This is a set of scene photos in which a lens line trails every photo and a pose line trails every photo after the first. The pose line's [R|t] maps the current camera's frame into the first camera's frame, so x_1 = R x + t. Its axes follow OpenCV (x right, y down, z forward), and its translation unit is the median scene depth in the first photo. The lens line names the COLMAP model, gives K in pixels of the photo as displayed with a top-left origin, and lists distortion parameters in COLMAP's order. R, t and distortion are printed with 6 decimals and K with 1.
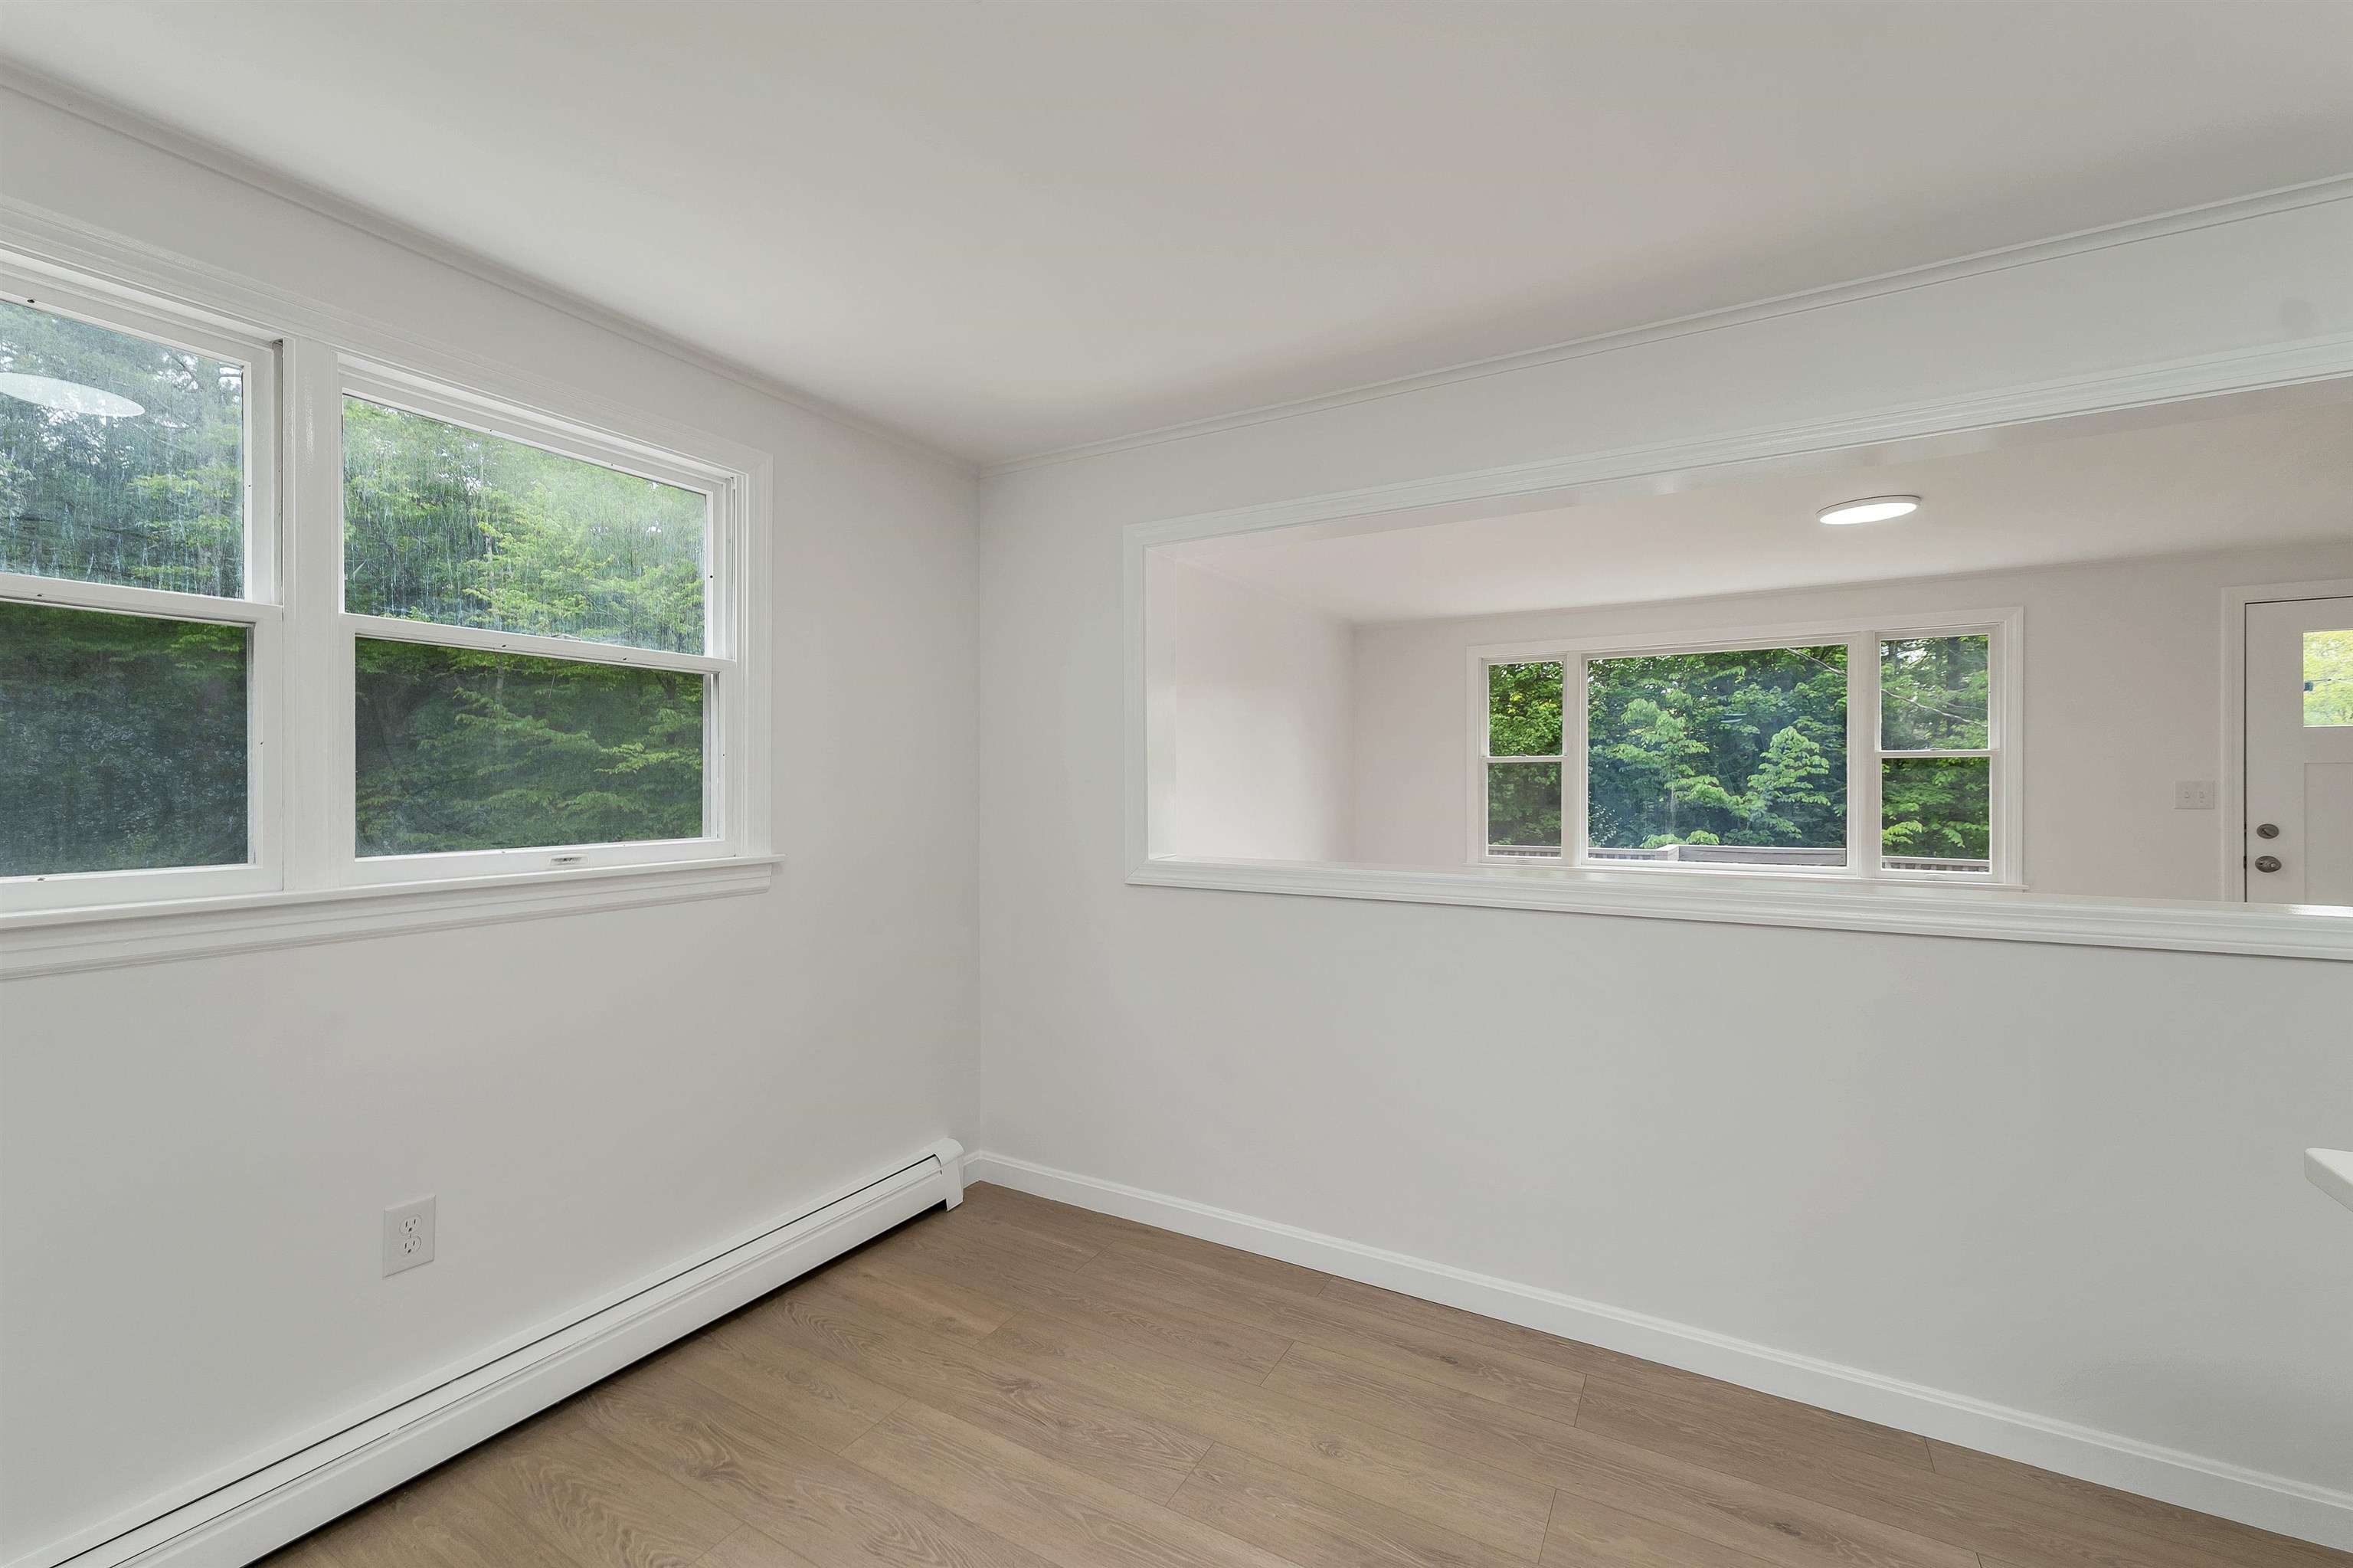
lens RADIAL K [[976.5, 0, 1169.7], [0, 976.5, 775.0], [0, 0, 1]] dist [0.003281, 0.000809]
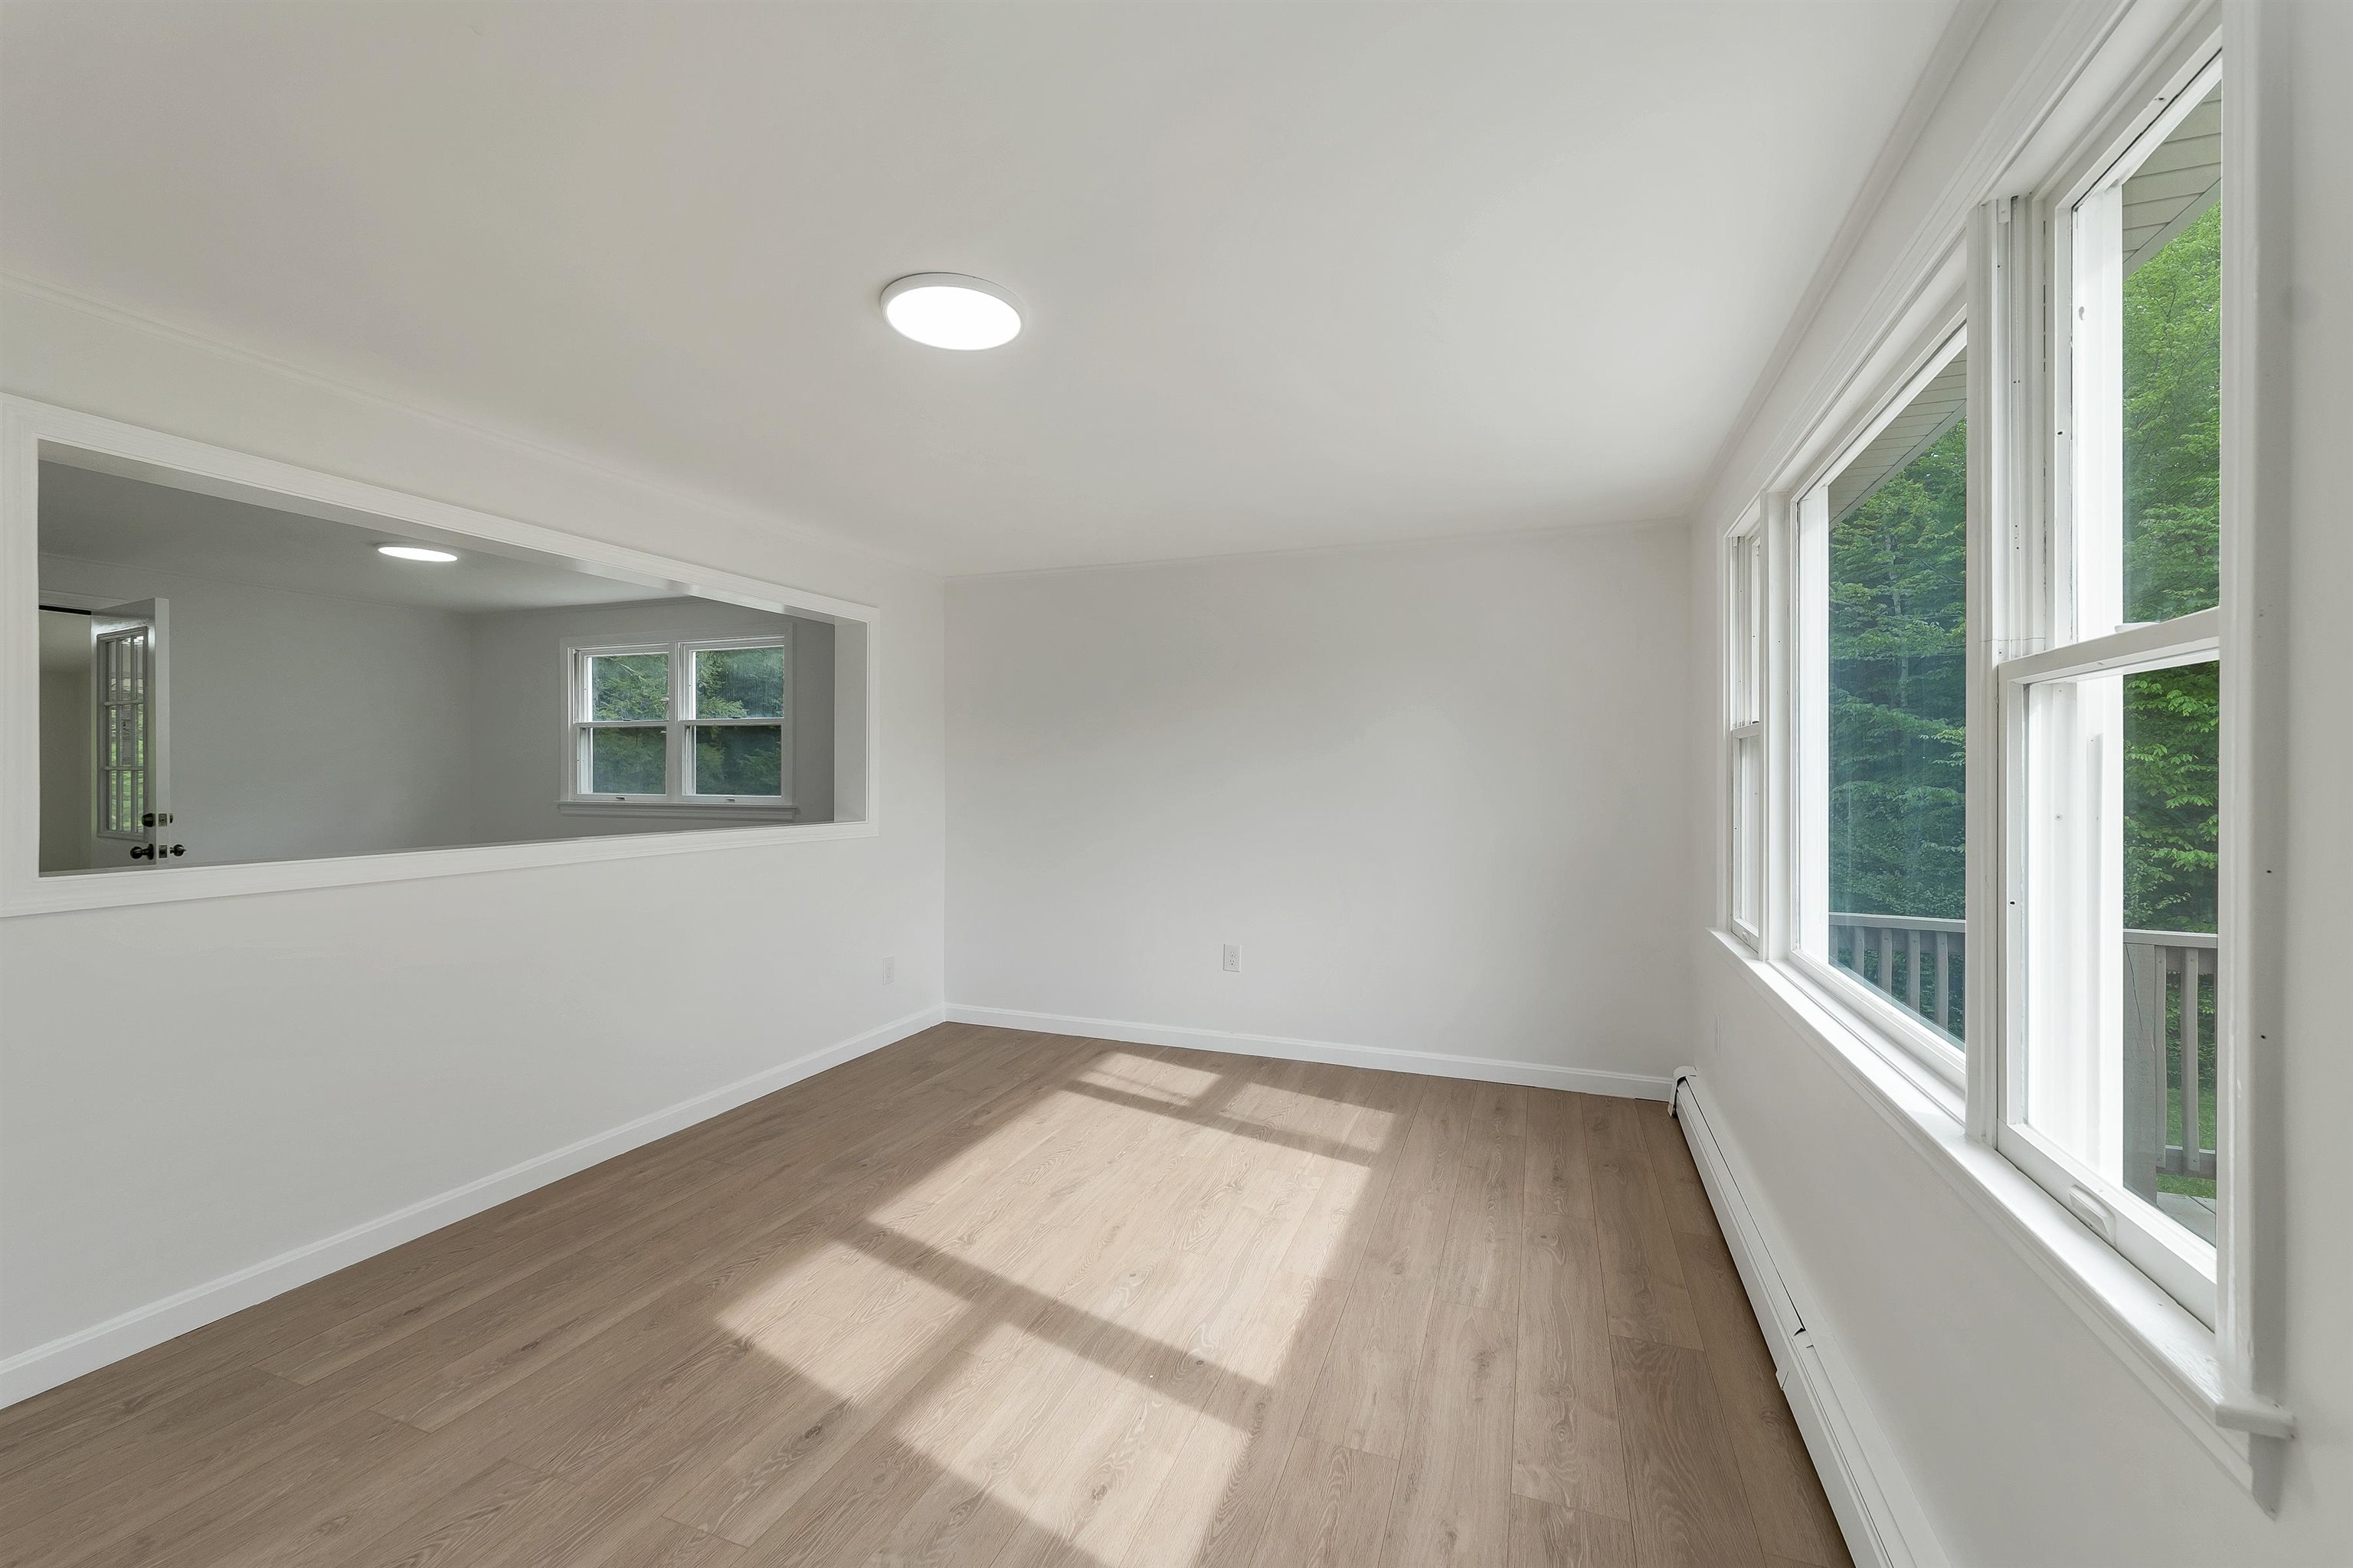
lens RADIAL K [[971.7, 0, 1155.7], [0, 971.7, 770.4], [0, 0, 1]] dist [-0.000283, -0.000309]
pose [[0.159610, -0.002231, -0.987178, 0.951793], [0.003366, 0.999993, -0.001715, 0.004198], [0.987174, -0.003049, 0.159617, 0.747018]]
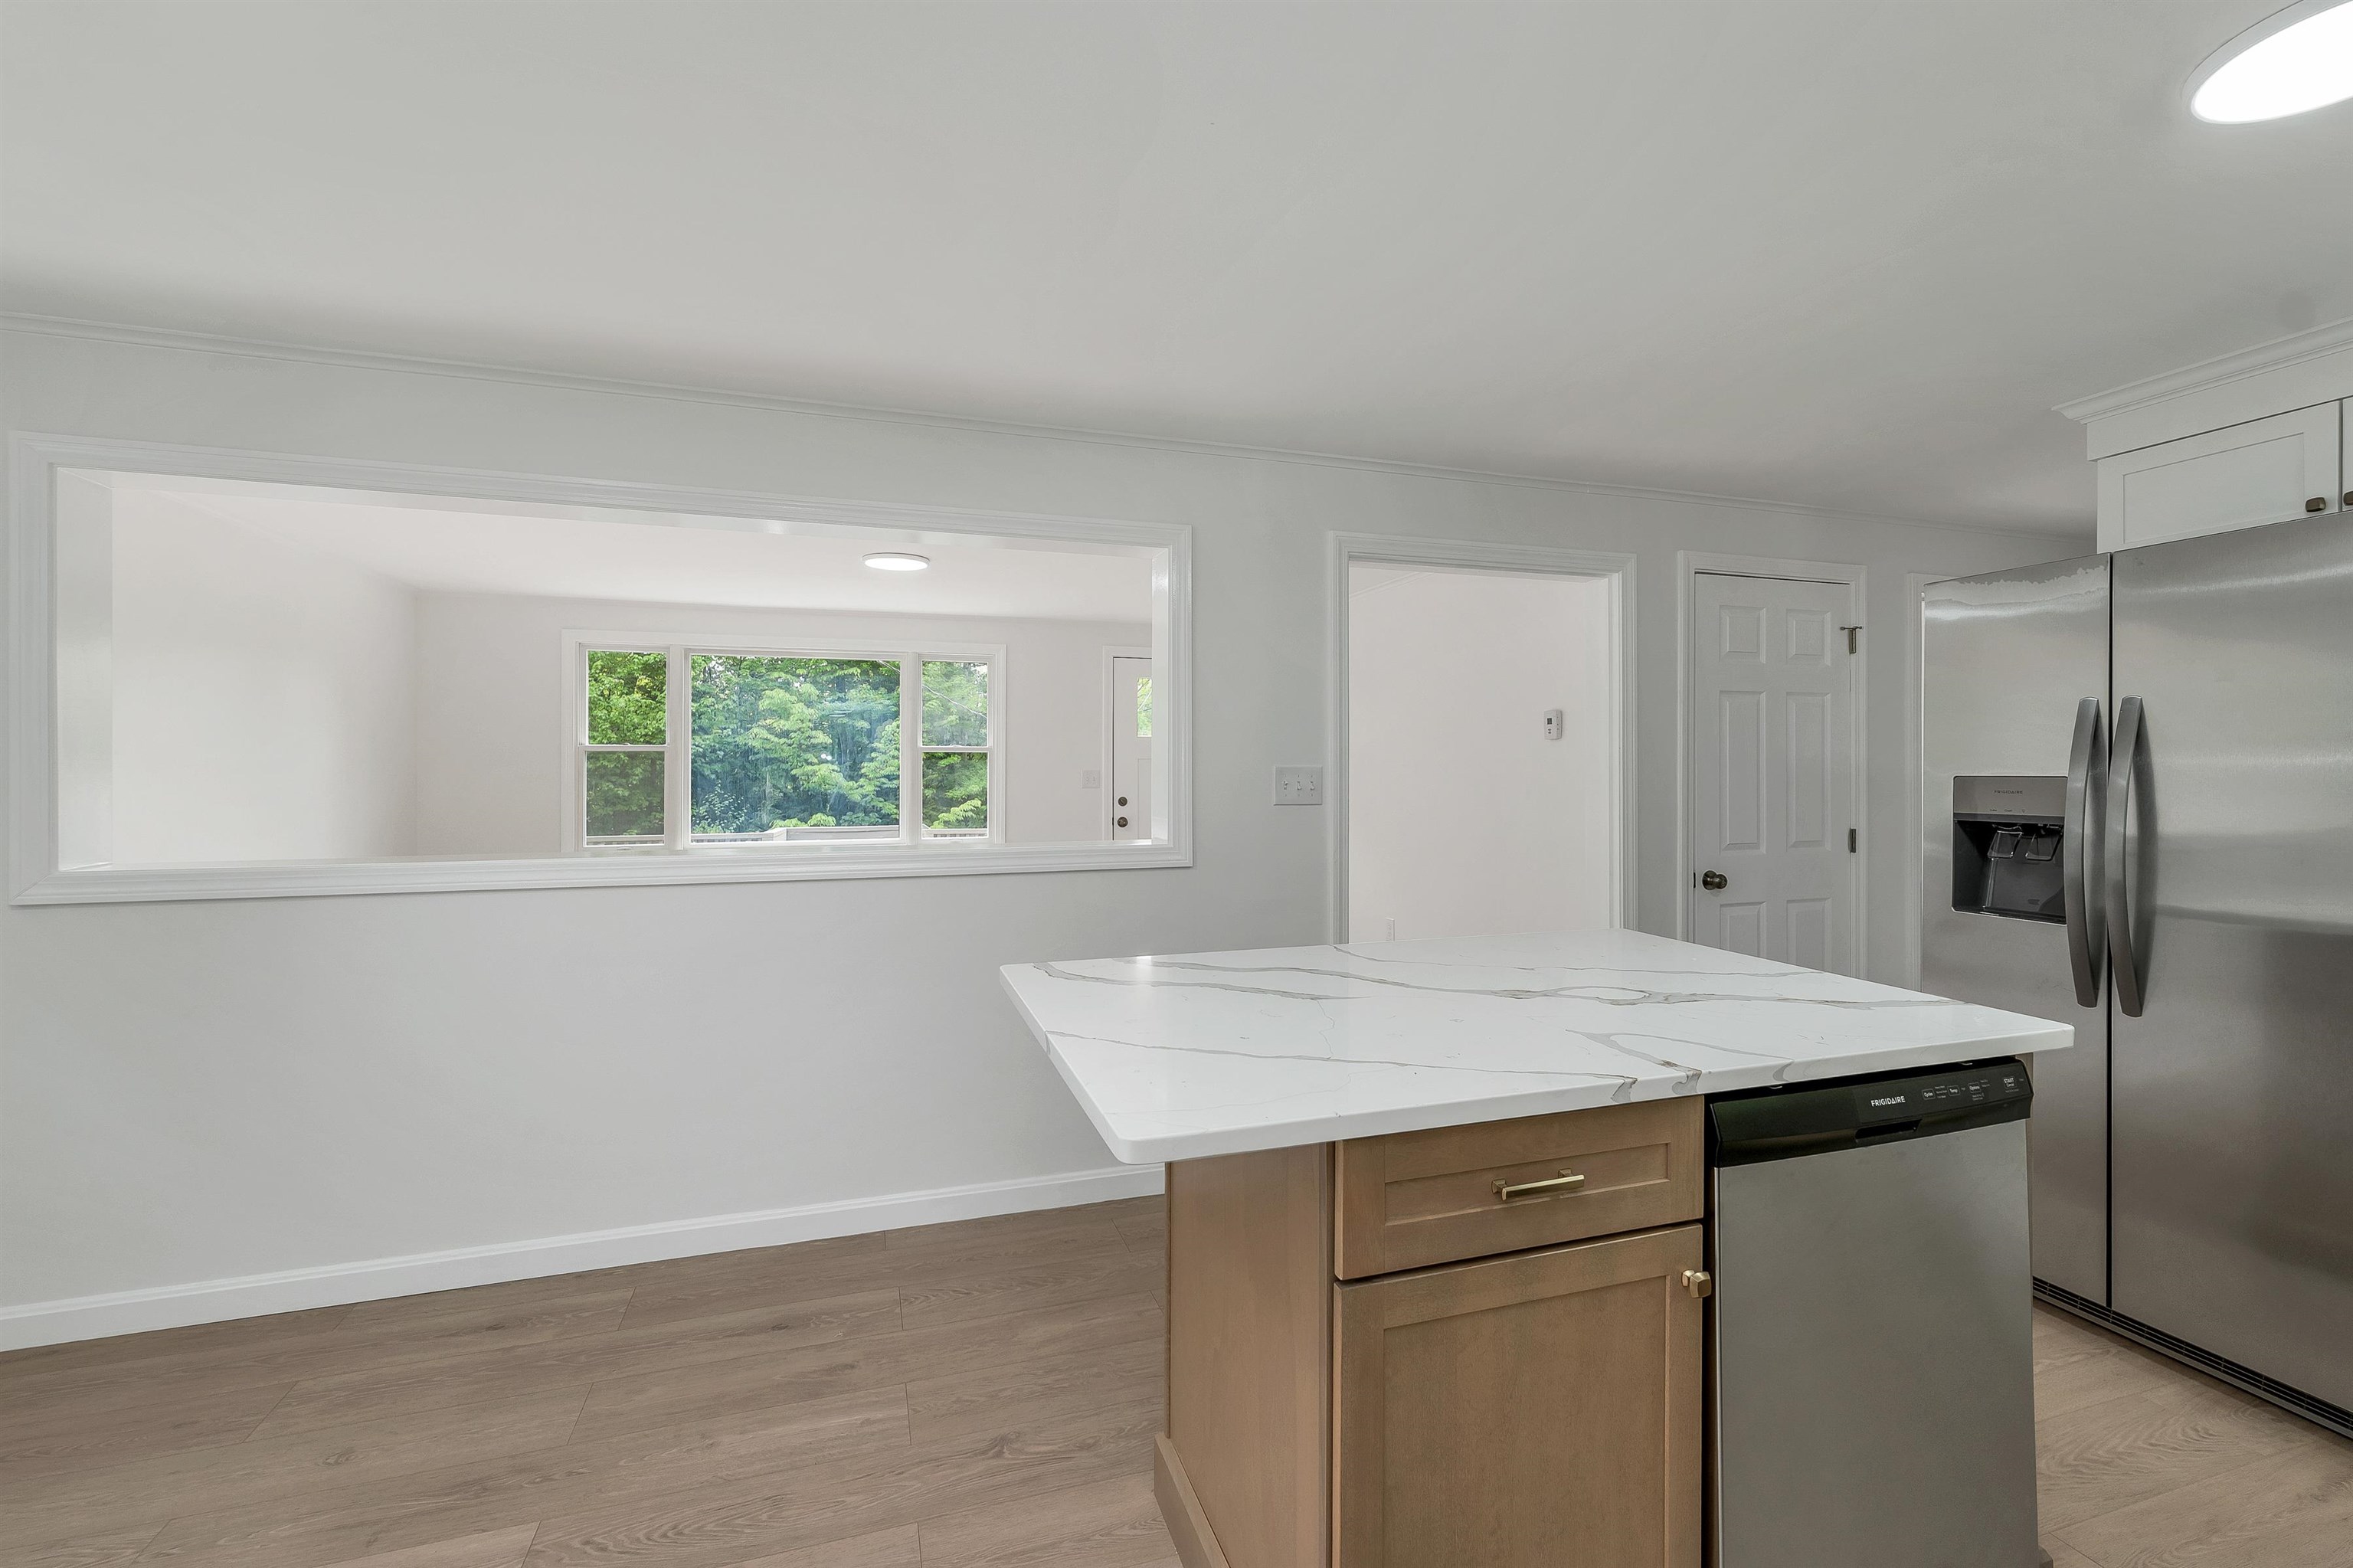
lens RADIAL K [[961.9, 0, 1165.1], [0, 961.9, 771.3], [0, 0, 1]] dist [-0.001039, -0.000905]
pose [[0.670482, 0.000240, 0.741926, 0.002440], [-0.006643, 0.999962, 0.005679, -0.000825], [-0.741896, -0.008736, 0.670458, -0.087359]]
